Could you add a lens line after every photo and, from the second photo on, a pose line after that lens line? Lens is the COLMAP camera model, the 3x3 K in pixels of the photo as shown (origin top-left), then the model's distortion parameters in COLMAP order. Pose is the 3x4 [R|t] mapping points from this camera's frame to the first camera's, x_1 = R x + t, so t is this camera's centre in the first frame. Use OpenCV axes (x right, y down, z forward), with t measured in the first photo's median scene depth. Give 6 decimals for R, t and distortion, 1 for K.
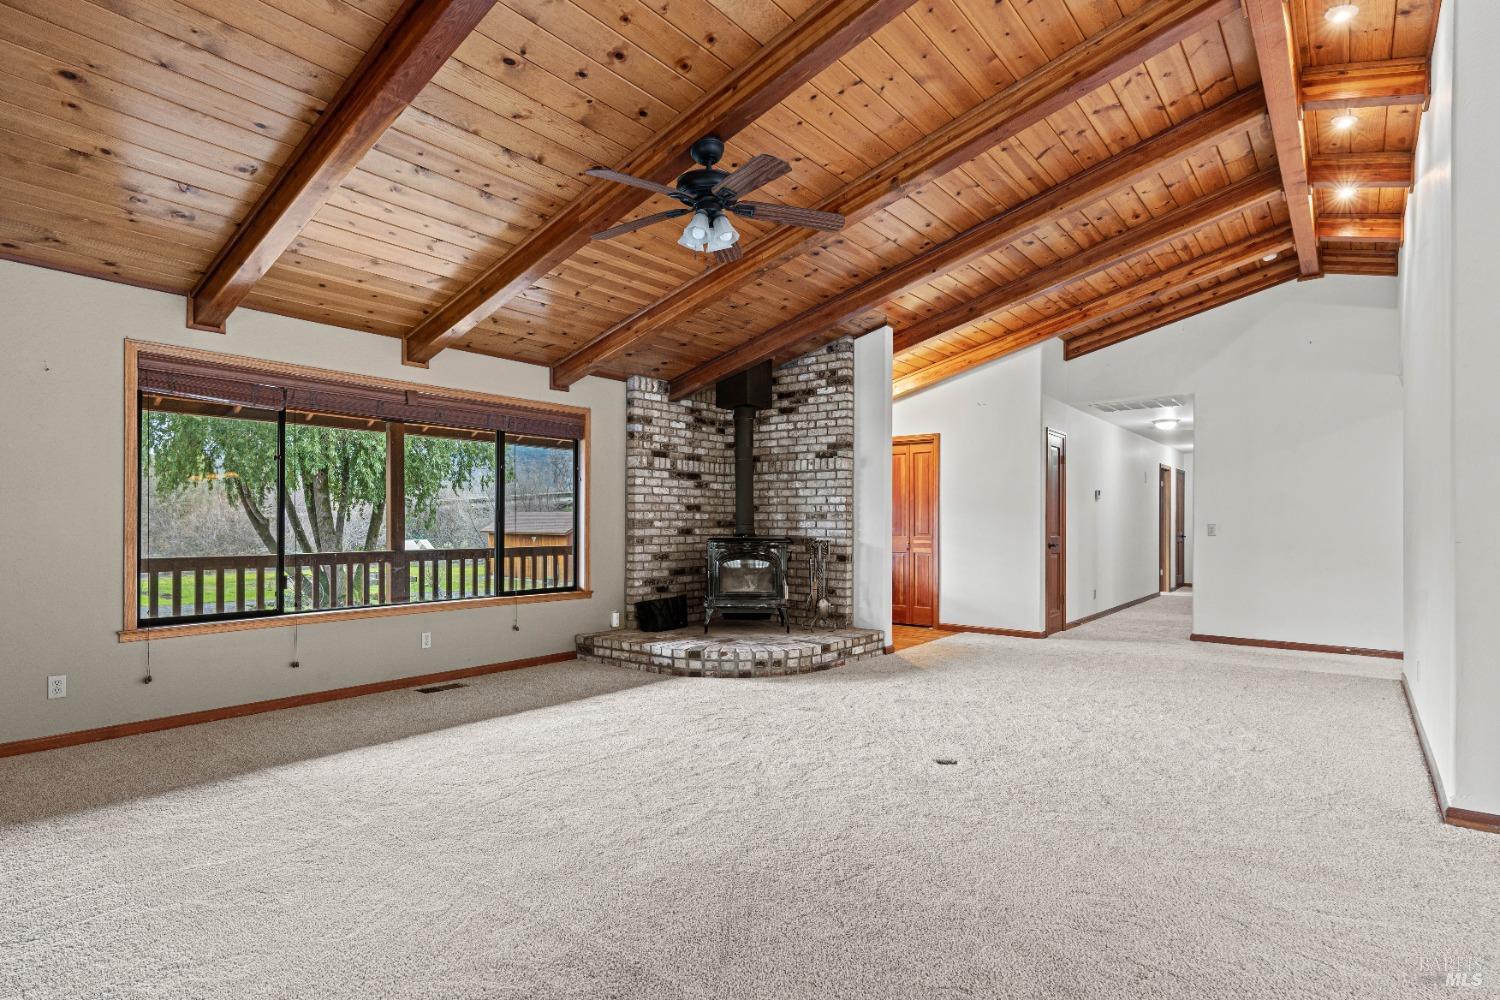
lens RADIAL K [[780.7, 0, 737.8], [0, 780.7, 527.0], [0, 0, 1]] dist [0.000323, 0.001041]
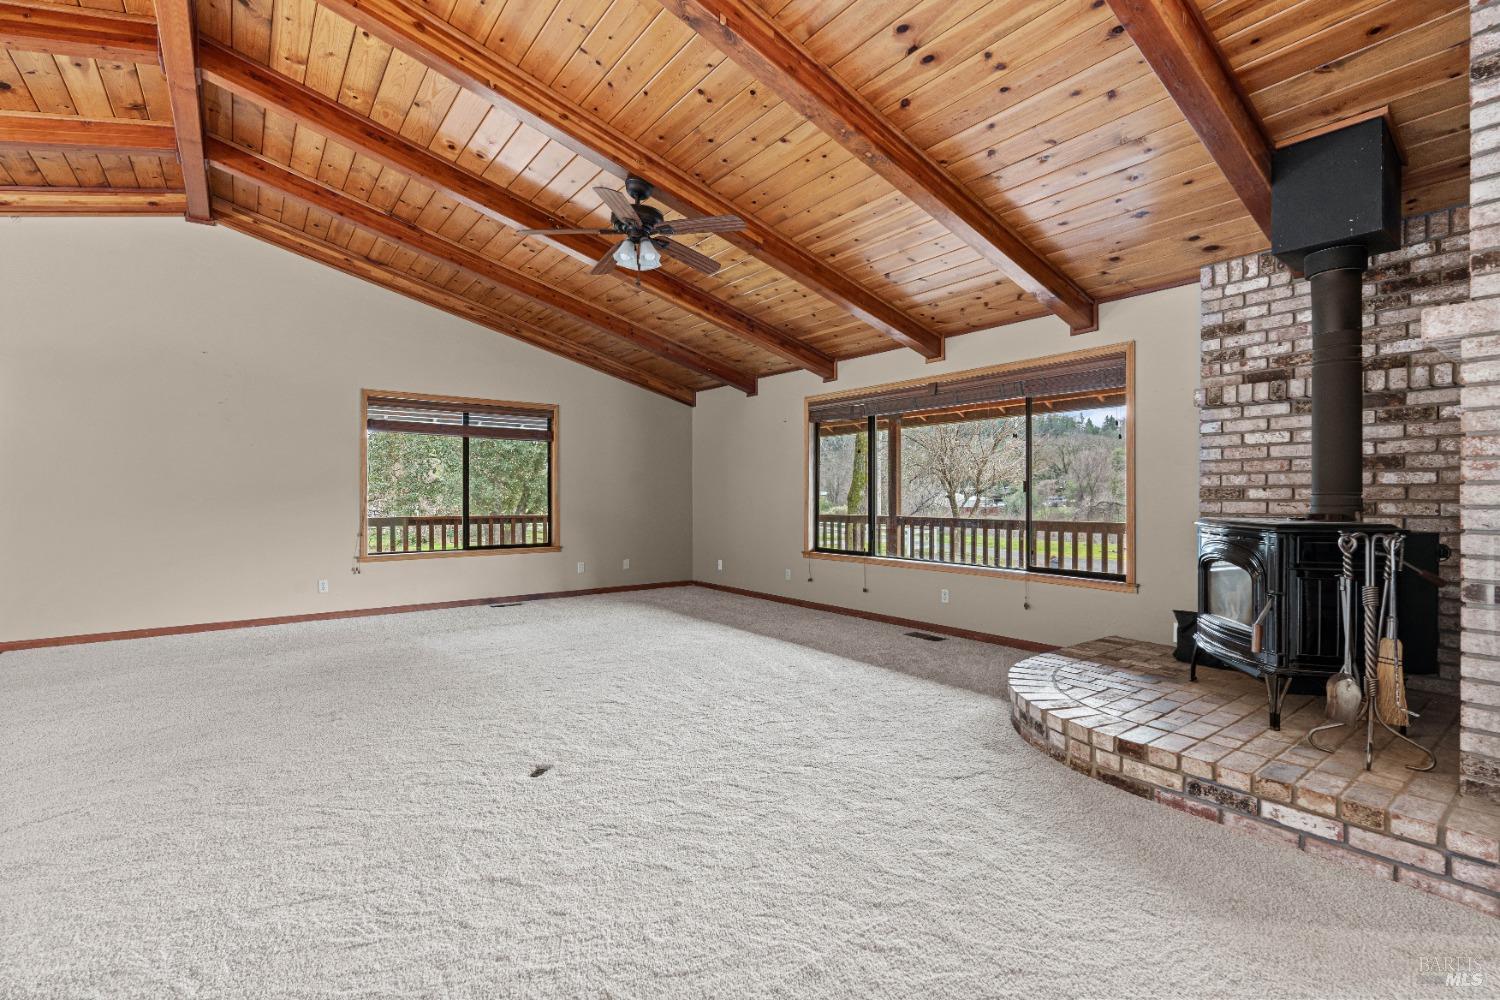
lens RADIAL K [[680.5, 0, 748.9], [0, 680.5, 496.4], [0, 0, 1]] dist [-0.003397, 0.002261]
pose [[-0.248588, 0.000151, -0.968609, 0.571344], [-0.003050, 0.999995, 0.000939, -0.001648], [0.968604, 0.003188, -0.248587, 0.857998]]
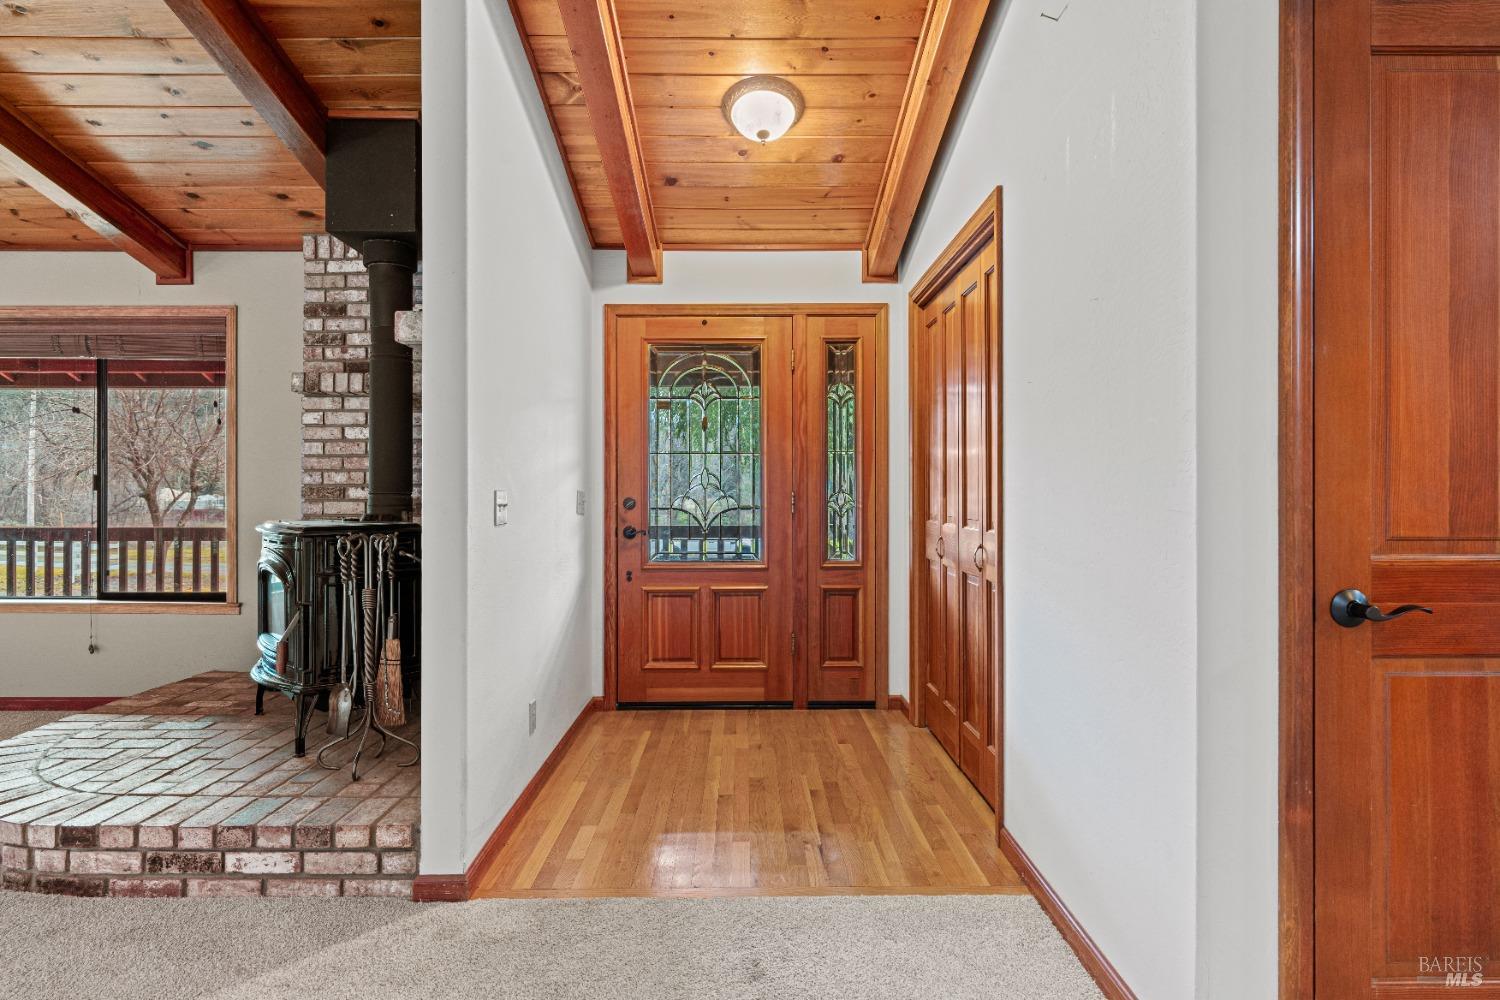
lens RADIAL K [[780.7, 0, 754.7], [0, 780.7, 491.0], [0, 0, 1]] dist [0.000323, 0.001041]
pose [[0.624428, -0.003941, -0.781072, 0.580047], [-0.003015, 0.999968, -0.007456, -0.002639], [0.781076, 0.007011, 0.624396, 0.998613]]
